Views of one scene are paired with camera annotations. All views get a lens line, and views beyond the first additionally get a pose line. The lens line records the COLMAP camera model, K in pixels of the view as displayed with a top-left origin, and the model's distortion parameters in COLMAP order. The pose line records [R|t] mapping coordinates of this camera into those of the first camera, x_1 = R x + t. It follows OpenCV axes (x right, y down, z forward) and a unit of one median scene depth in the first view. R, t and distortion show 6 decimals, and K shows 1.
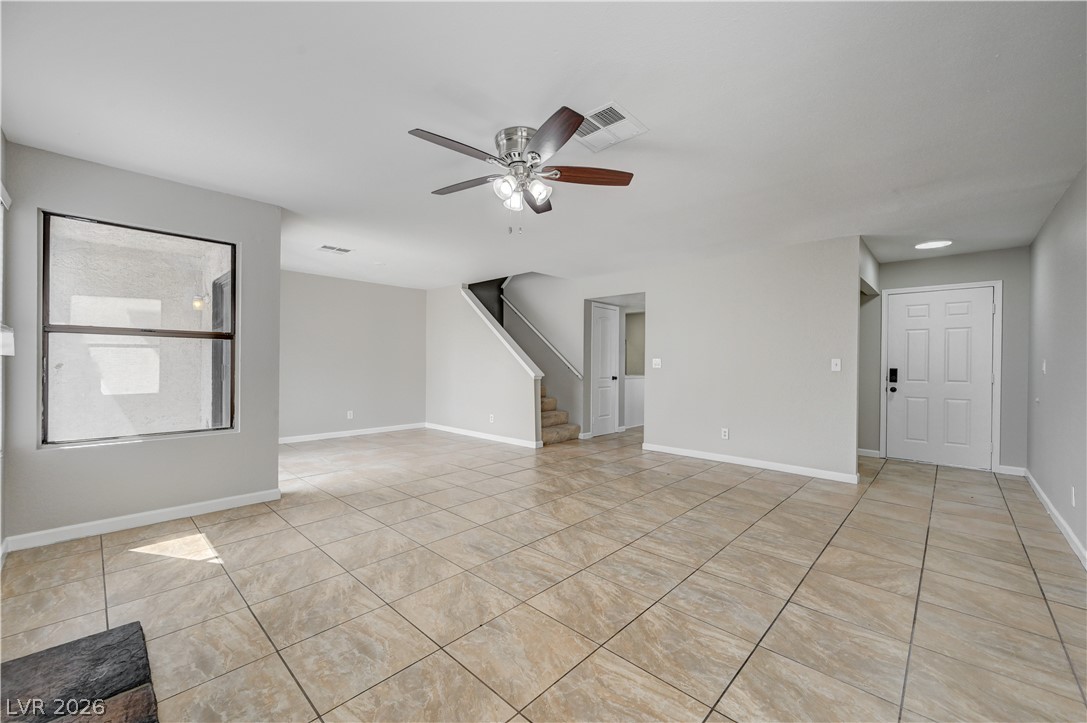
lens RADIAL K [[430.7, 0, 545.2], [0, 430.7, 365.3], [0, 0, 1]] dist [-0.001858, 0.001128]
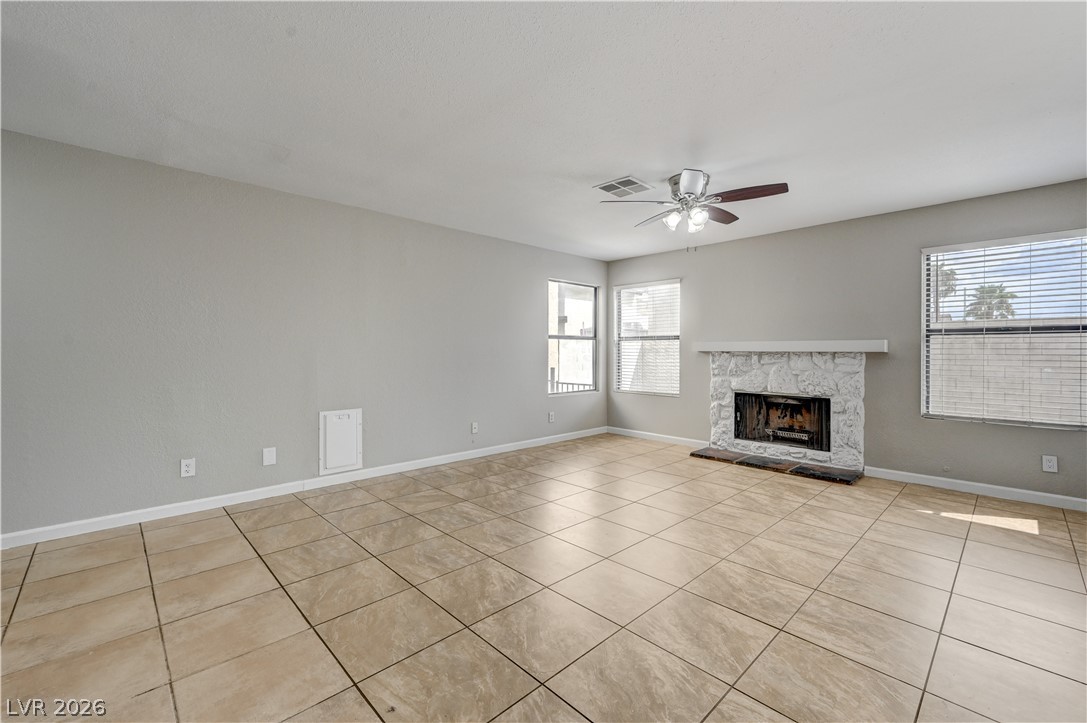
lens RADIAL K [[456.9, 0, 552.0], [0, 456.9, 351.8], [0, 0, 1]] dist [0.000535, -0.000834]
pose [[-0.999207, -0.012015, 0.037953, 0.234612], [-0.011853, 0.999920, 0.004493, -0.006816], [-0.038004, 0.004040, -0.999269, 1.913718]]
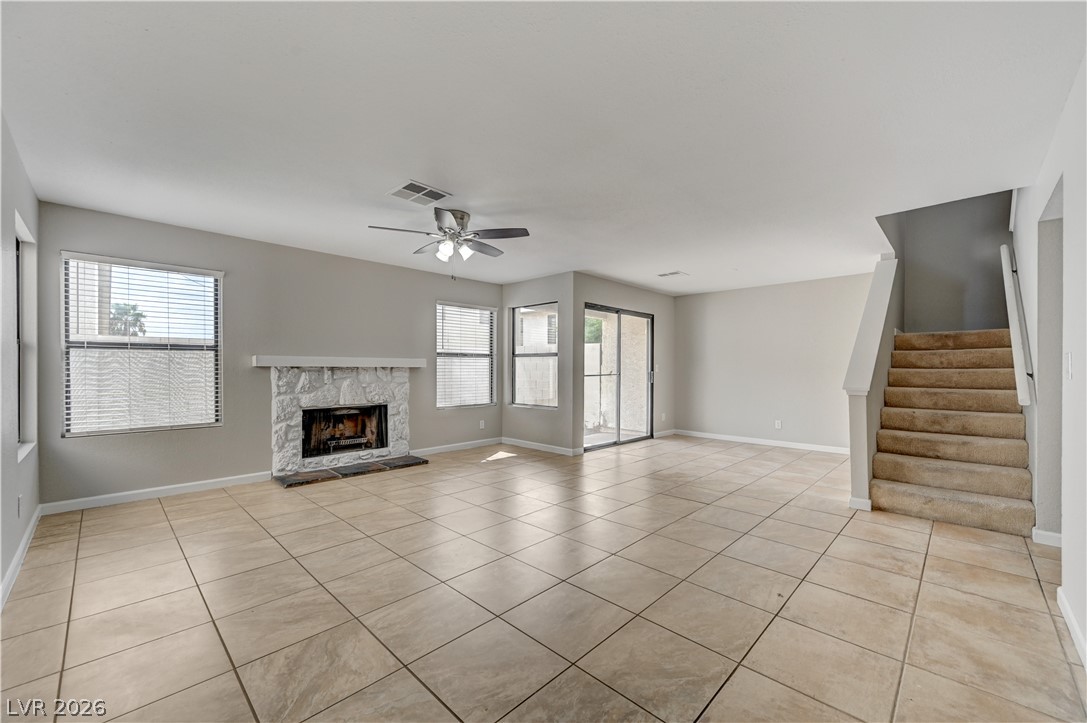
lens RADIAL K [[430.7, 0, 545.7], [0, 430.7, 369.9], [0, 0, 1]] dist [-0.001858, 0.001128]
pose [[-0.011536, -0.005378, -0.999919, 1.121878], [-0.006138, 0.999967, -0.005308, 0.005112], [0.999915, 0.006076, -0.011568, 1.073161]]
